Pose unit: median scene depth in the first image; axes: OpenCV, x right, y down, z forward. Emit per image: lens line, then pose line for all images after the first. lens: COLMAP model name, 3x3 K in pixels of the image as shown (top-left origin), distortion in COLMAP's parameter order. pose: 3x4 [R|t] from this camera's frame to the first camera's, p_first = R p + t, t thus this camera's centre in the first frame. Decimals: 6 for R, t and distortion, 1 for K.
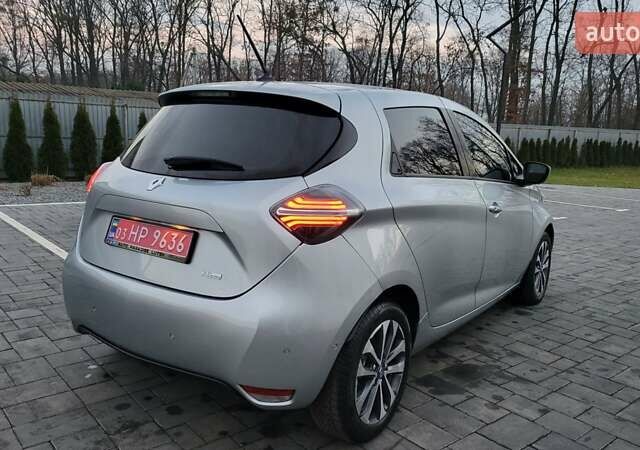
lens RADIAL K [[564.9, 0, 320.0], [0, 564.9, 225.0], [0, 0, 1]] dist [0.012275, 0.006024]
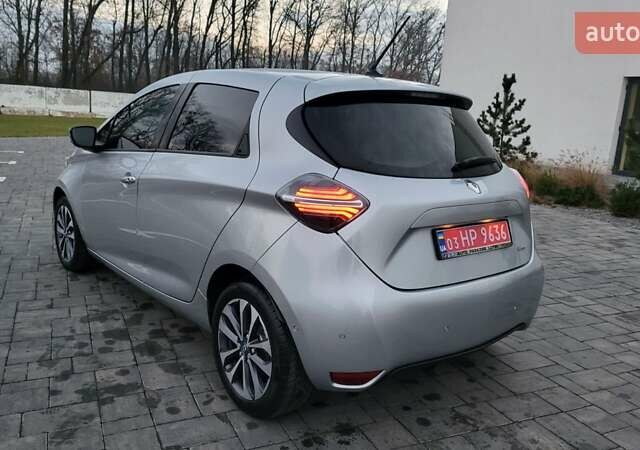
lens RADIAL K [[551.9, 0, 320.0], [0, 551.9, 225.0], [0, 0, 1]] dist [0.053987, -0.009481]
pose [[0.261473, -0.208516, 0.942419, -1.310835], [0.126243, 0.975387, 0.180785, -0.220334], [-0.956919, 0.071703, 0.281361, 0.935964]]
